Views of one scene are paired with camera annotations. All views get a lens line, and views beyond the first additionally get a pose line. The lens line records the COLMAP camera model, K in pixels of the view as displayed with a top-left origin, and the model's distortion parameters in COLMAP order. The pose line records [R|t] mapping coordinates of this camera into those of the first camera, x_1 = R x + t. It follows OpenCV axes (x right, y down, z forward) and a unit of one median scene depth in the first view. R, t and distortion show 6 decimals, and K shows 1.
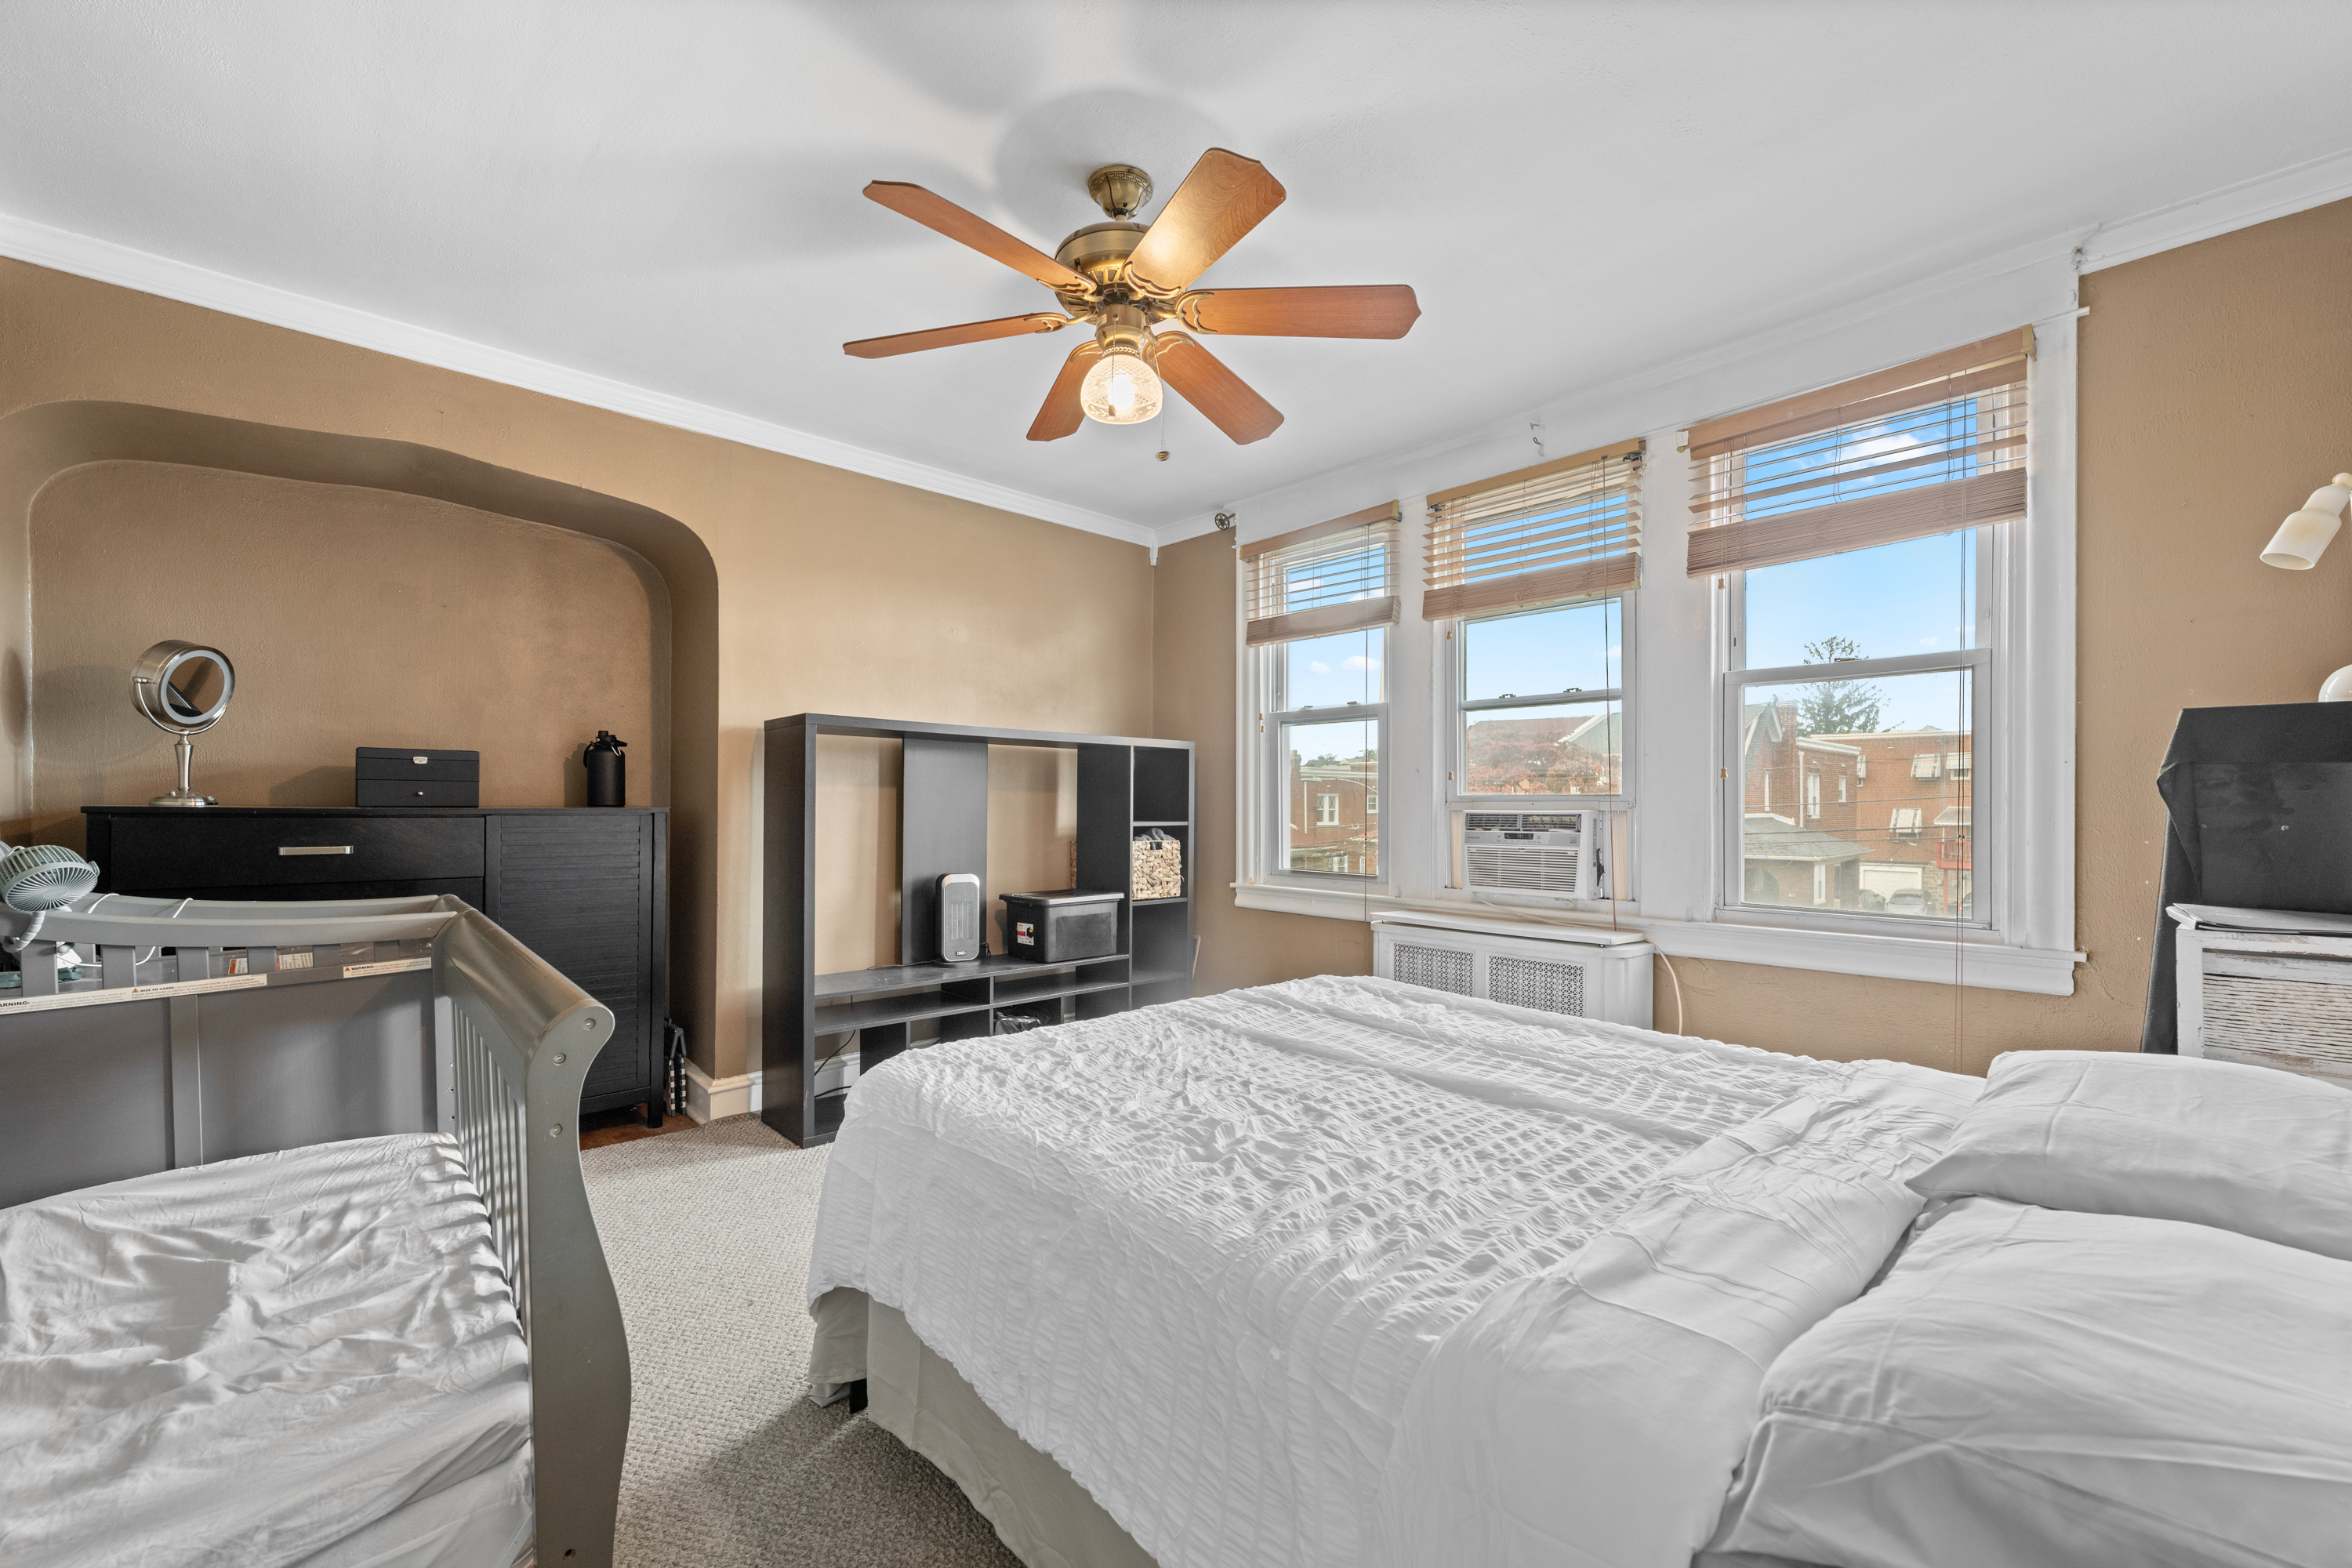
lens RADIAL K [[913.5, 0, 1172.4], [0, 913.5, 814.6], [0, 0, 1]] dist [-0.000413, -0.000071]
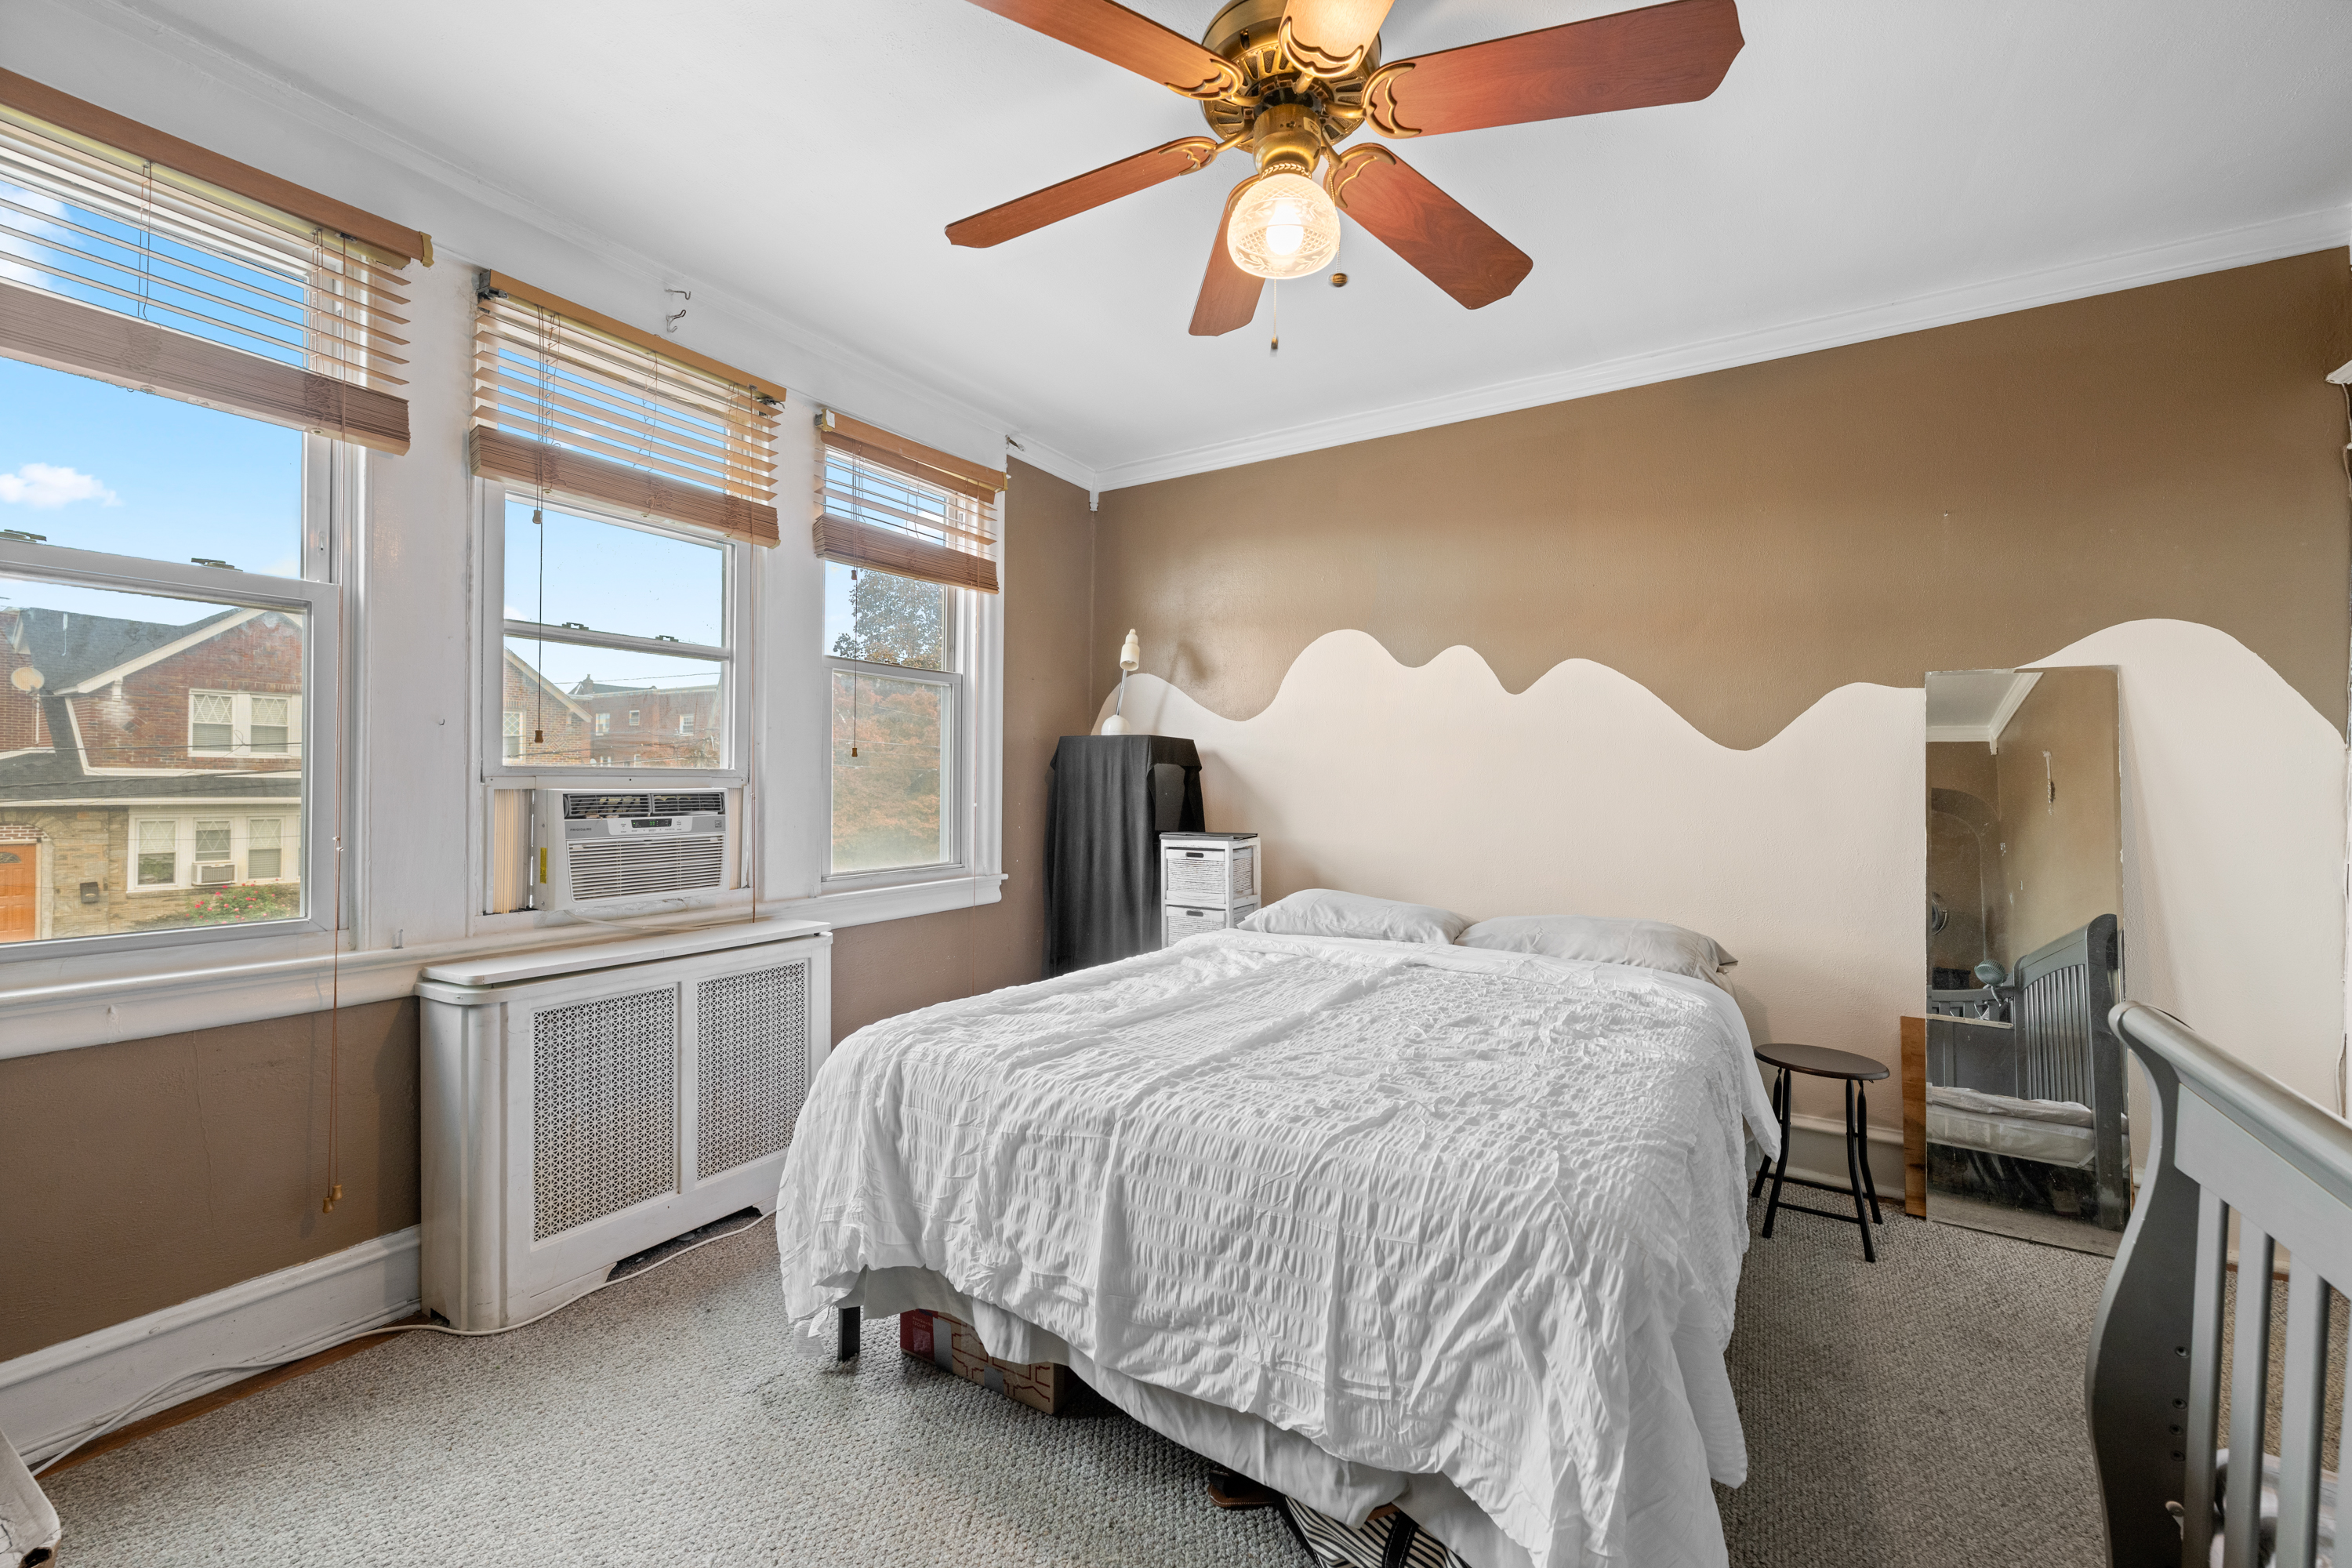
lens RADIAL K [[963.0, 0, 1176.0], [0, 963.0, 784.0], [0, 0, 1]] dist [-0.001799, -0.000347]
pose [[-0.267632, -0.015958, 0.963389, -0.508395], [-0.007465, 0.999867, 0.014489, -0.023801], [-0.963492, -0.003314, -0.267715, 0.812260]]
